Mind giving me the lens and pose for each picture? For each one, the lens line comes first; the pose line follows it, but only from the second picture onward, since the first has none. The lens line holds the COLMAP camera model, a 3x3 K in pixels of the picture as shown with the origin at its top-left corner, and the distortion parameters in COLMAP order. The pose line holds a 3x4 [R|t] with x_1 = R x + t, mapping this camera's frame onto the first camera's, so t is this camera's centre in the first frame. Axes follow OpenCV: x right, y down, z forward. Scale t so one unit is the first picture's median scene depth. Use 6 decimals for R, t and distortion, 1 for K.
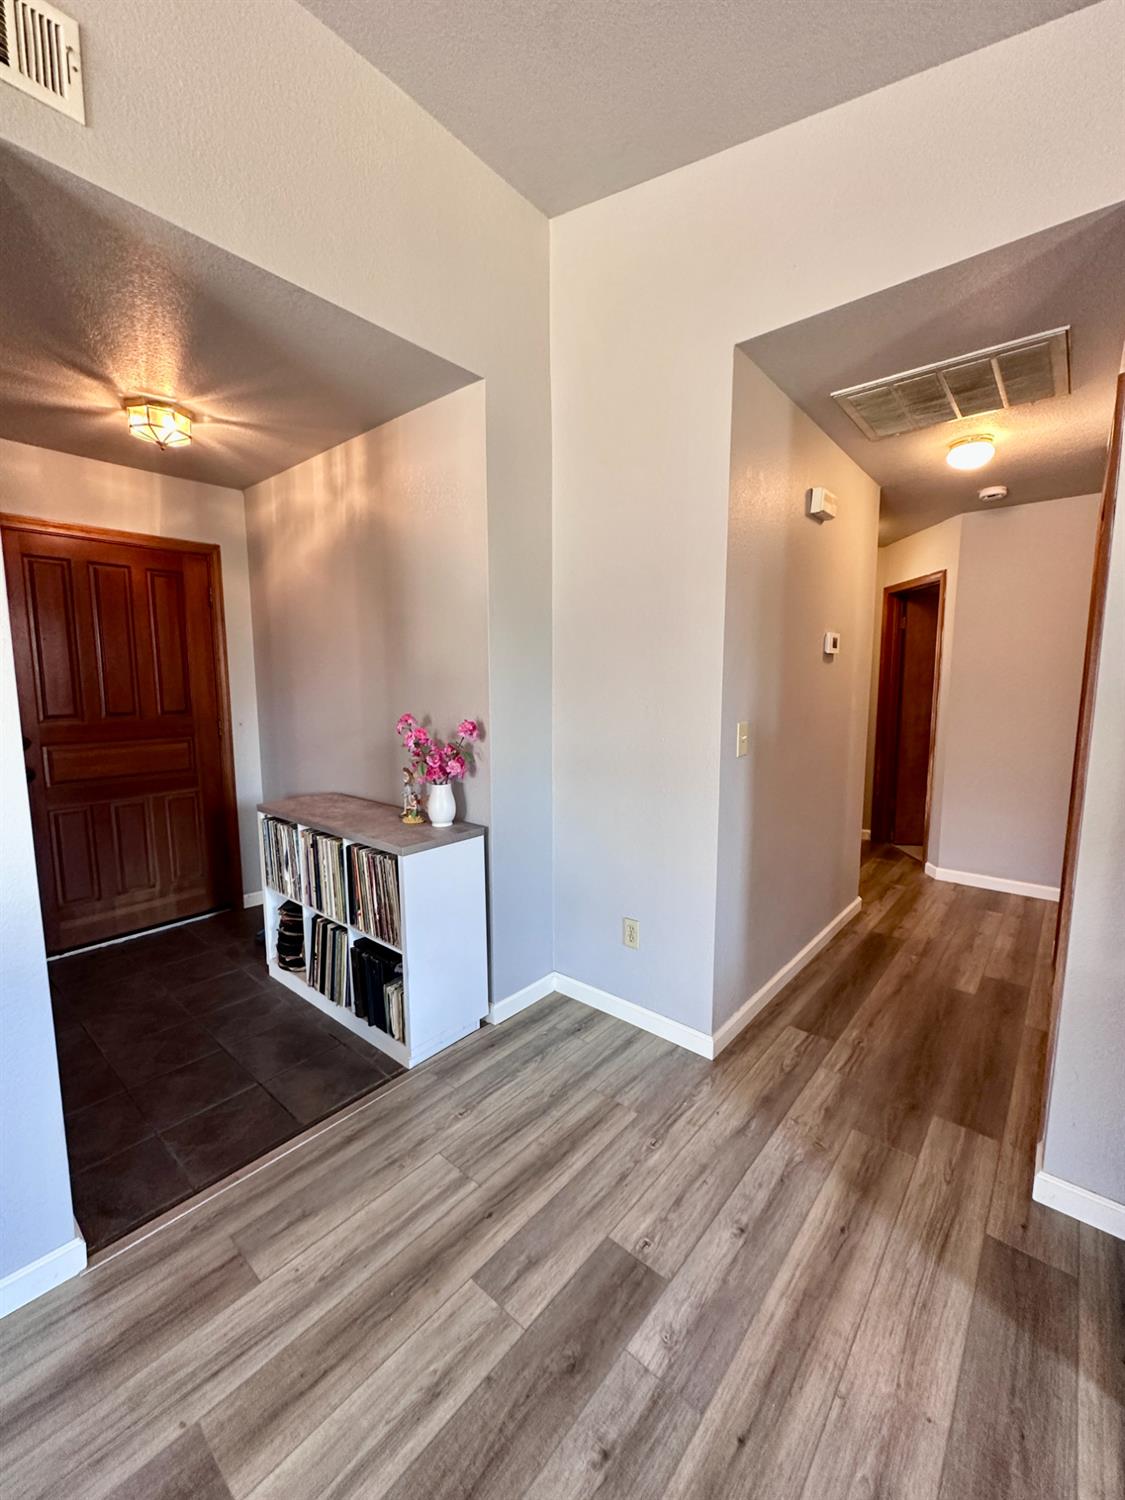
lens RADIAL K [[604.5, 0, 563.9], [0, 604.5, 744.0], [0, 0, 1]] dist [0.002267, 0.000331]
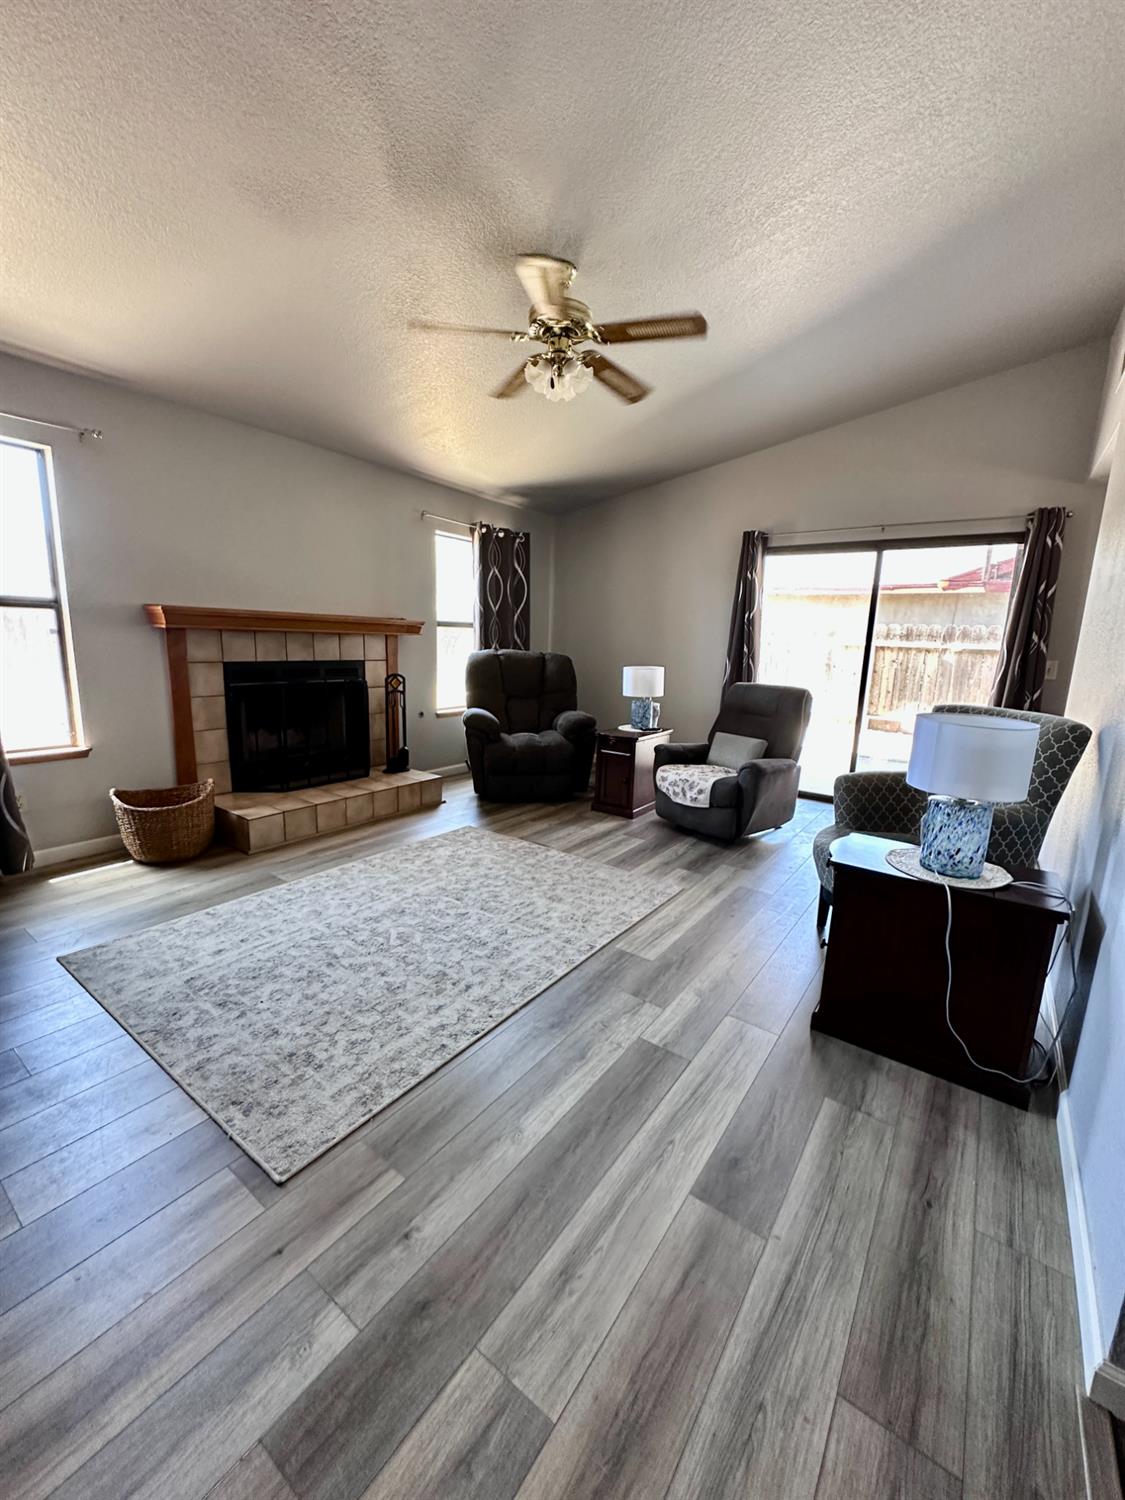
lens RADIAL K [[604.5, 0, 571.4], [0, 604.5, 748.4], [0, 0, 1]] dist [0.002267, 0.000331]
pose [[-0.995414, -0.021538, -0.093207, -0.102617], [-0.047666, 0.956433, 0.288033, -0.068246], [0.082943, 0.291155, -0.953074, 1.612424]]
